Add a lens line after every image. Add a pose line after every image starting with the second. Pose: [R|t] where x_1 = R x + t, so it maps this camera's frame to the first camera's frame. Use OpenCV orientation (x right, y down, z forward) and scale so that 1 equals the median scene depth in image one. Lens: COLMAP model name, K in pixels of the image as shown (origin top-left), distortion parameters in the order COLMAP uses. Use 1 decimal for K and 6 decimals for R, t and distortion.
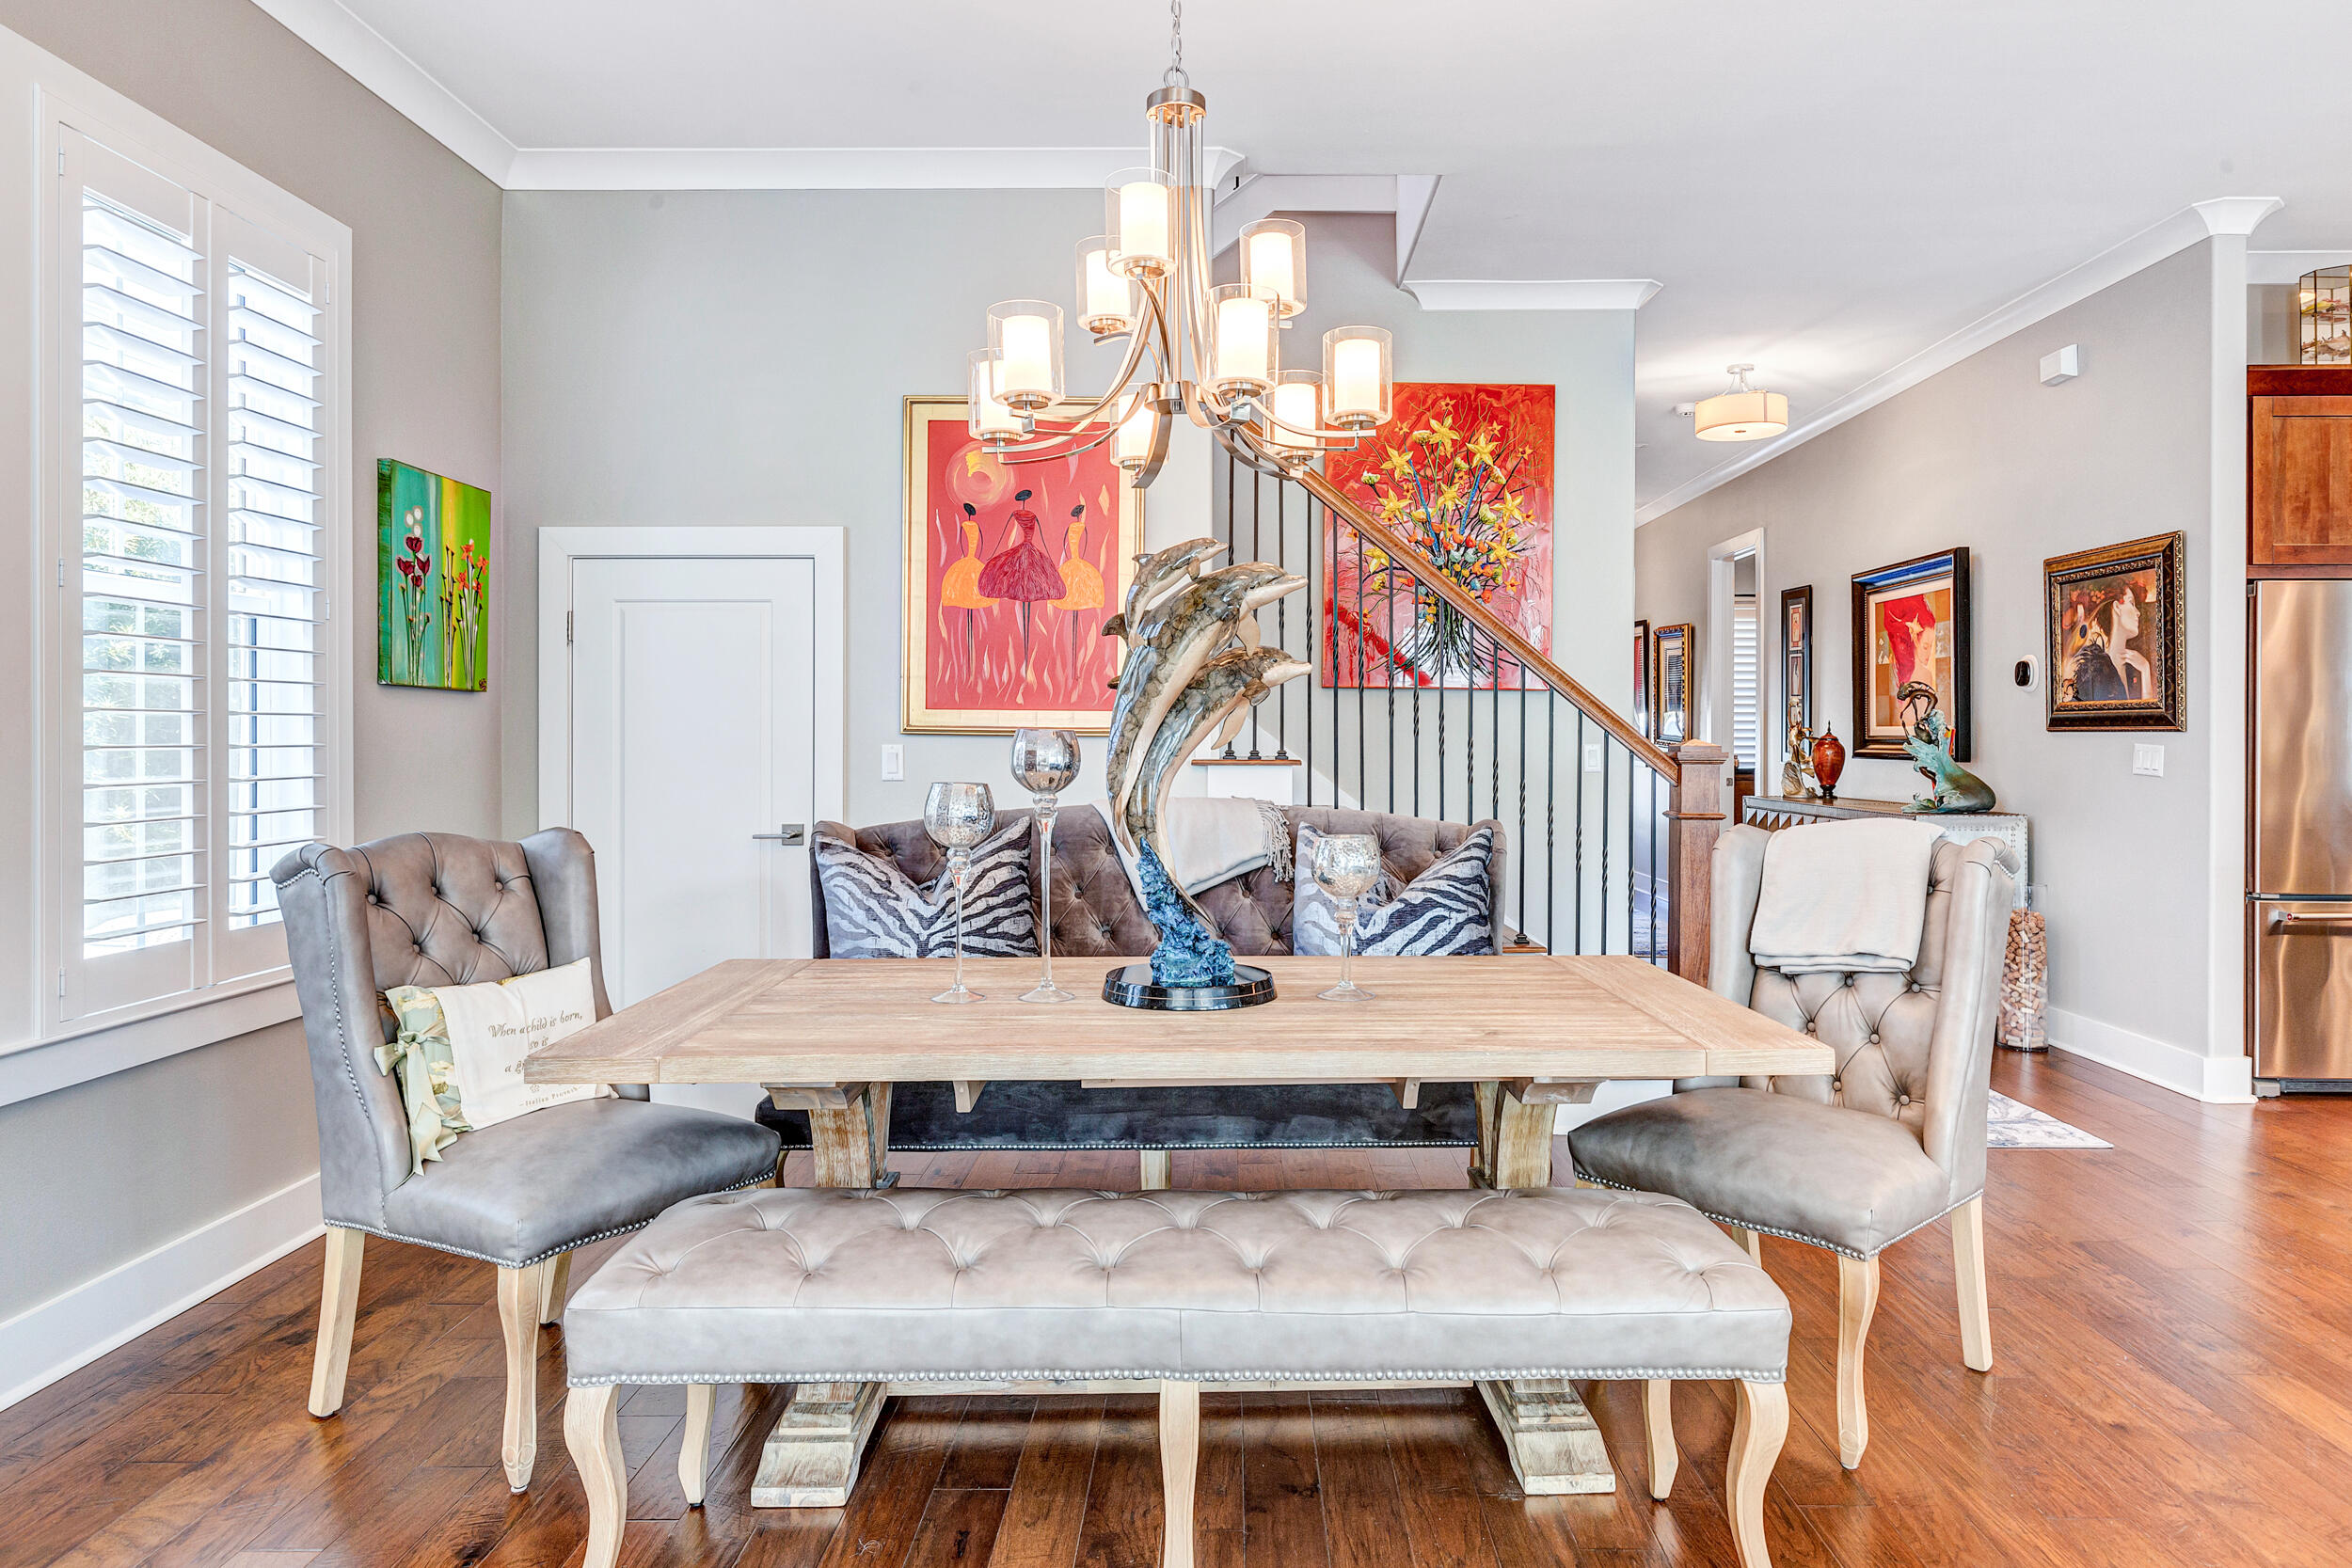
lens RADIAL K [[1456.4, 0, 1177.8], [0, 1456.4, 758.7], [0, 0, 1]] dist [0.002572, 0.000418]
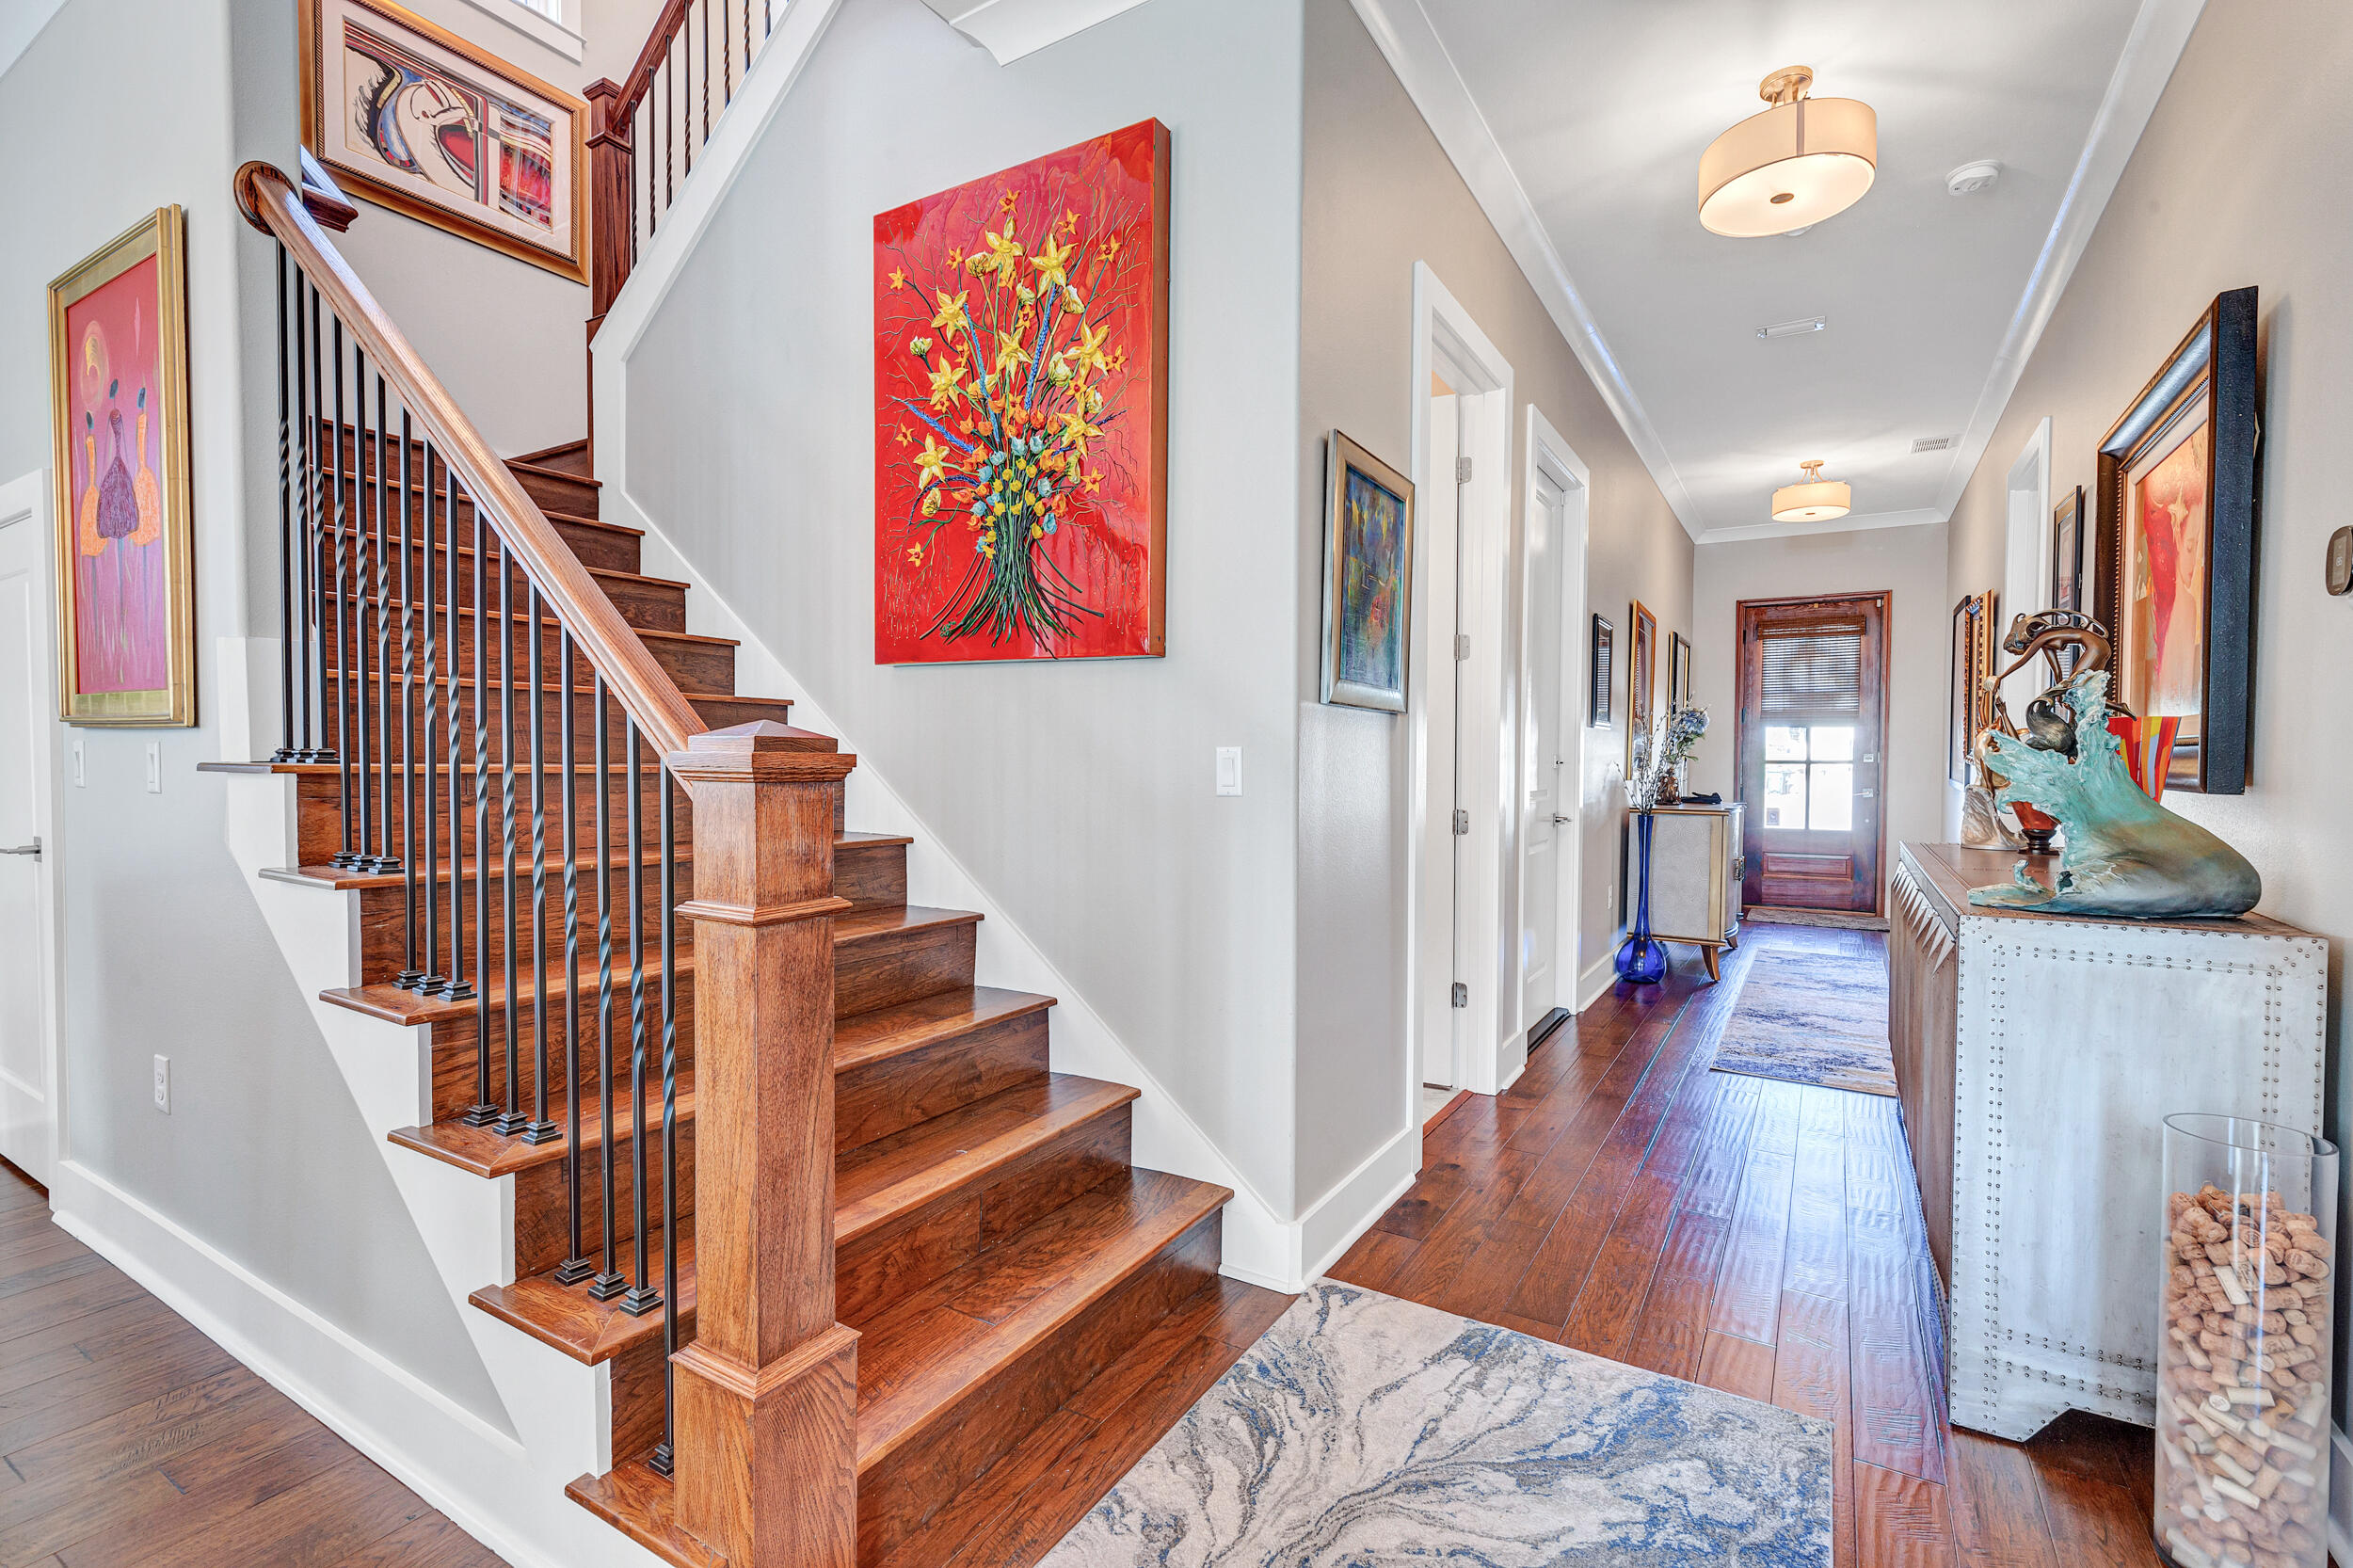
lens RADIAL K [[1065.1, 0, 1179.8], [0, 1065.1, 794.5], [0, 0, 1]] dist [0.012749, -0.001712]
pose [[0.870176, 0.019091, -0.492371, 0.477885], [-0.009913, 0.999725, 0.021243, -0.001085], [0.492641, -0.013604, 0.870126, 0.636108]]
